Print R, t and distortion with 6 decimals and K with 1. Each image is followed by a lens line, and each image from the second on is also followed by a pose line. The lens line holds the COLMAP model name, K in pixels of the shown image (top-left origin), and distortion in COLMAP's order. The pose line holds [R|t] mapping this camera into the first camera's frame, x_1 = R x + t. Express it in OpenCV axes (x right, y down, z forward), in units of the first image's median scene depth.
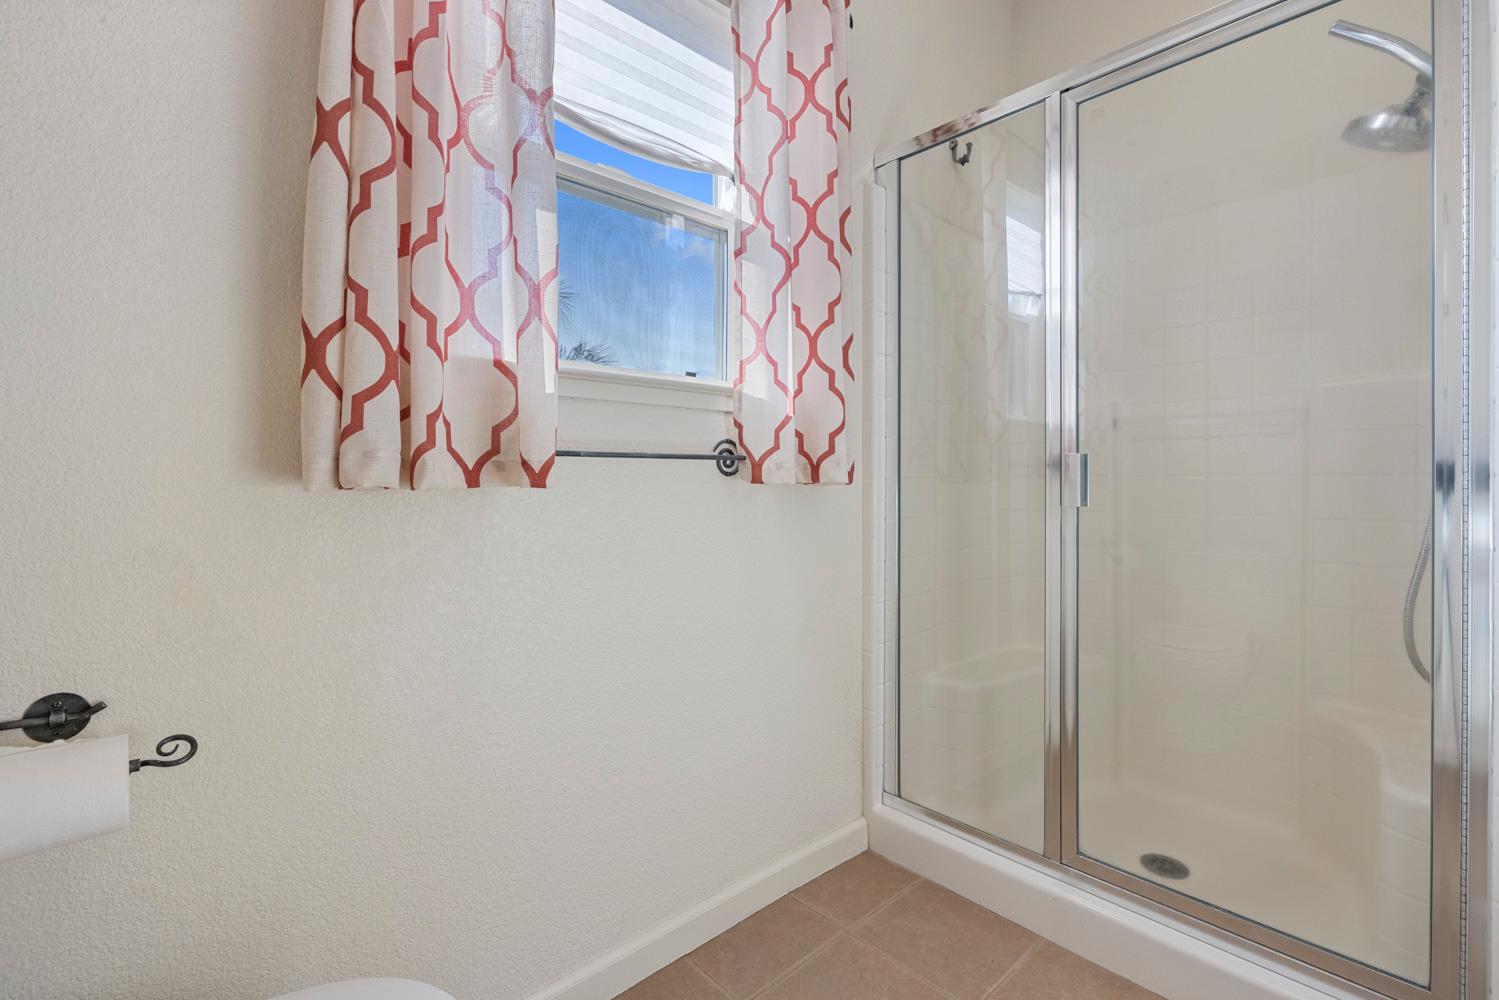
lens RADIAL K [[663.1, 0, 750.2], [0, 663.1, 492.0], [0, 0, 1]] dist [-0.014447, 0.002551]
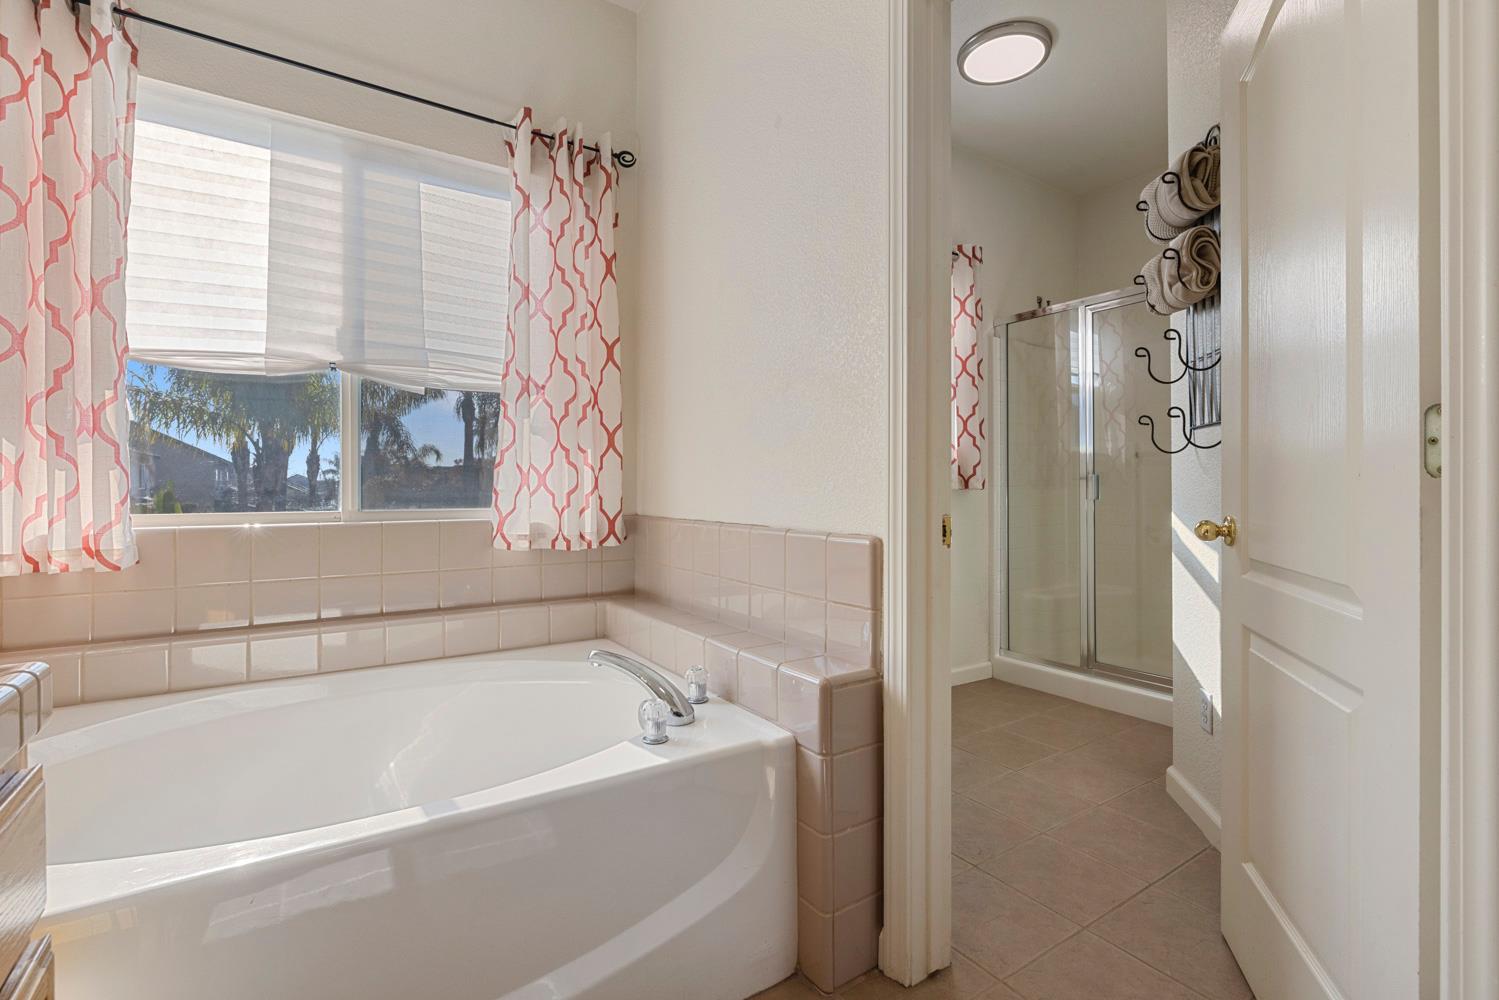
lens RADIAL K [[663.1, 0, 747.8], [0, 663.1, 491.5], [0, 0, 1]] dist [-0.014447, 0.002551]
pose [[0.986846, -0.002216, -0.161649, -0.253353], [0.000016, 0.999907, -0.013606, 0.024060], [0.161664, 0.013424, 0.986754, -1.226592]]
